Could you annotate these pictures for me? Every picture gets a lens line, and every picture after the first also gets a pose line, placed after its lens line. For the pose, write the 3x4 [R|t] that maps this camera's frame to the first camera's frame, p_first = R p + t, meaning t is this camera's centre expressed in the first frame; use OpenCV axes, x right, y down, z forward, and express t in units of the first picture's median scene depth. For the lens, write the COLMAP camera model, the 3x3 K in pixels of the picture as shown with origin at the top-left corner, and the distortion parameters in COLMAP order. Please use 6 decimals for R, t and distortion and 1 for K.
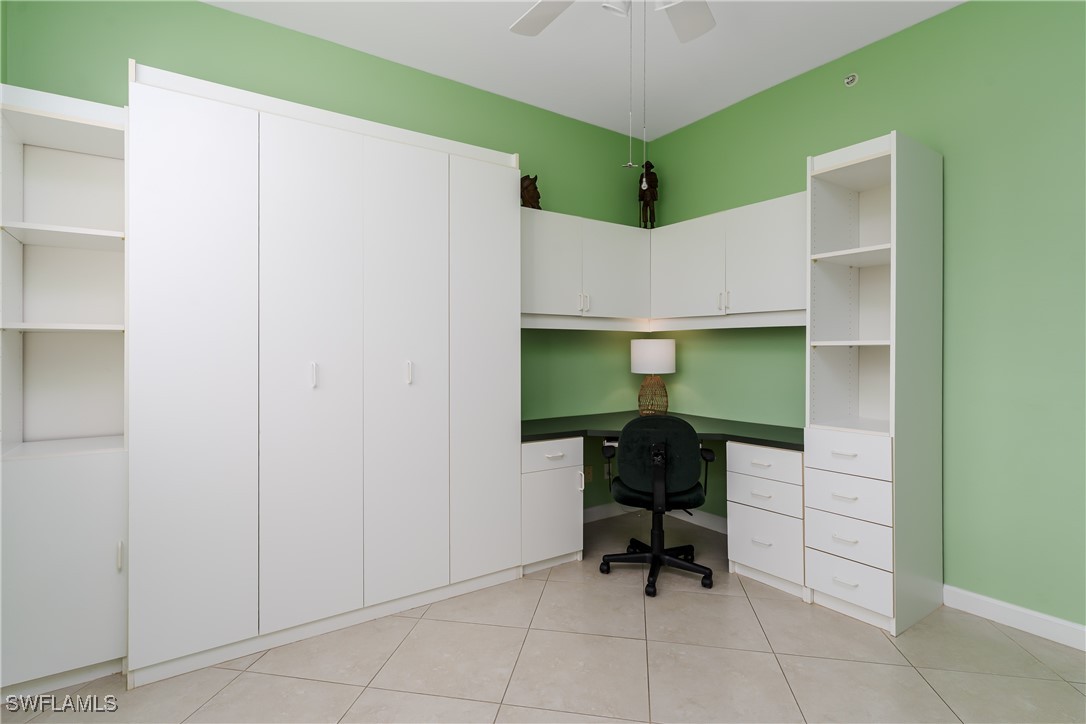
lens RADIAL K [[526.8, 0, 546.1], [0, 526.8, 356.7], [0, 0, 1]] dist [-0.000622, -0.003492]
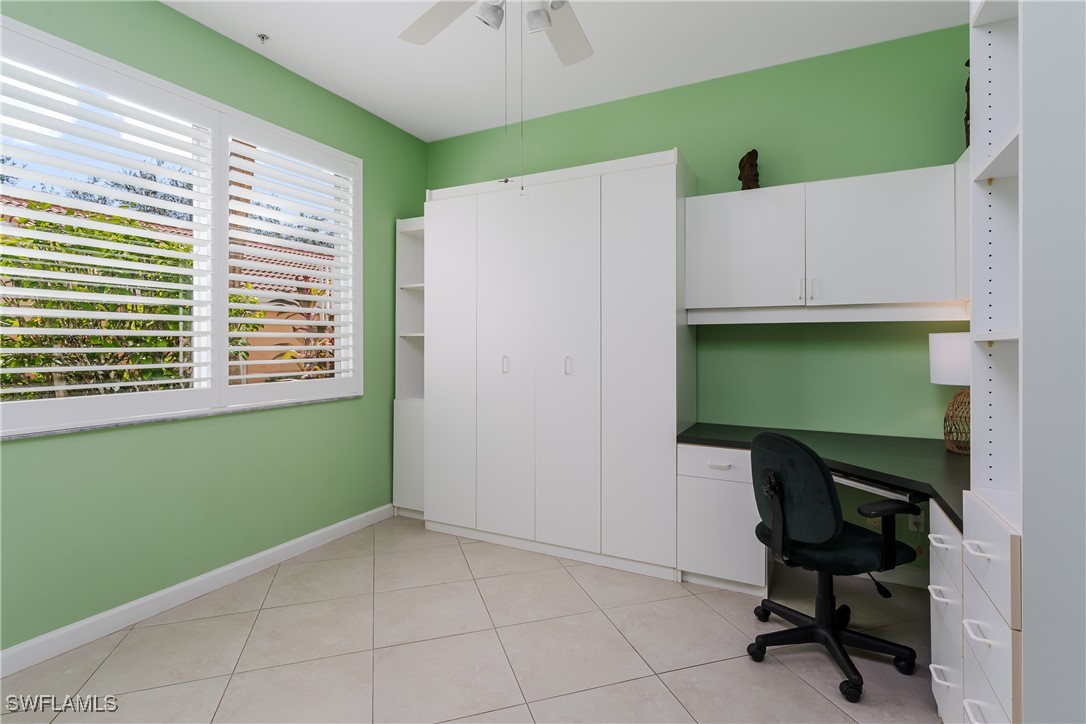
lens RADIAL K [[526.8, 0, 547.6], [0, 526.8, 352.3], [0, 0, 1]] dist [-0.000622, -0.003492]
pose [[0.480053, 0.013140, -0.877141, 0.689335], [-0.011313, 0.999897, 0.008787, -0.009801], [0.877167, 0.005705, 0.480152, 0.321104]]
